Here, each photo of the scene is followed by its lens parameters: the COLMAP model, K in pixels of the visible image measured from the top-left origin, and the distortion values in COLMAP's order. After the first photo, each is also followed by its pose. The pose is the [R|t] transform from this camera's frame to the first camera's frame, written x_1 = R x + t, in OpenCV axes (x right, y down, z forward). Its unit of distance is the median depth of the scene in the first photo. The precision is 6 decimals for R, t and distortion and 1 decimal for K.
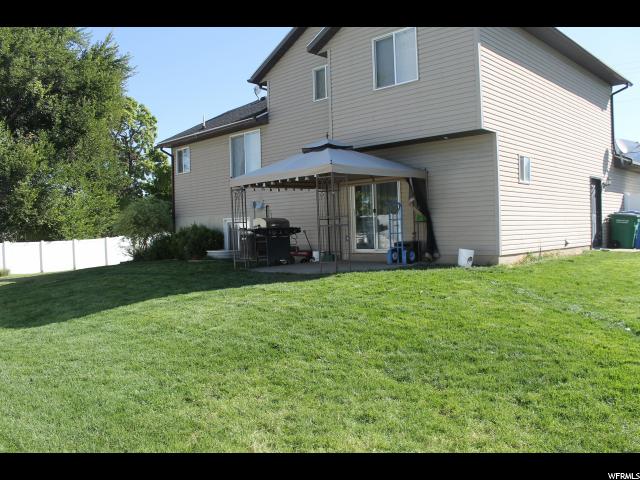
lens RADIAL K [[543.1, 0, 320.0], [0, 543.1, 240.0], [0, 0, 1]] dist [-0.124878, 0.014273]
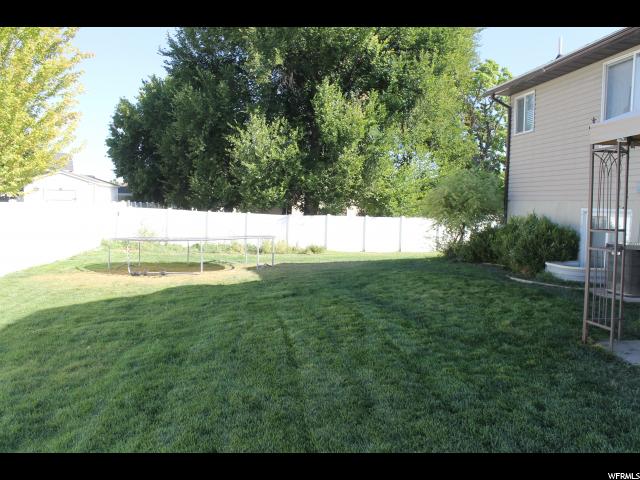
lens RADIAL K [[543.1, 0, 320.0], [0, 543.1, 240.0], [0, 0, 1]] dist [-0.124878, 0.014273]
pose [[0.790492, 0.095409, -0.604996, -0.031601], [-0.067098, 0.995337, 0.069296, -0.015364], [0.608786, -0.014184, 0.793208, 0.218238]]
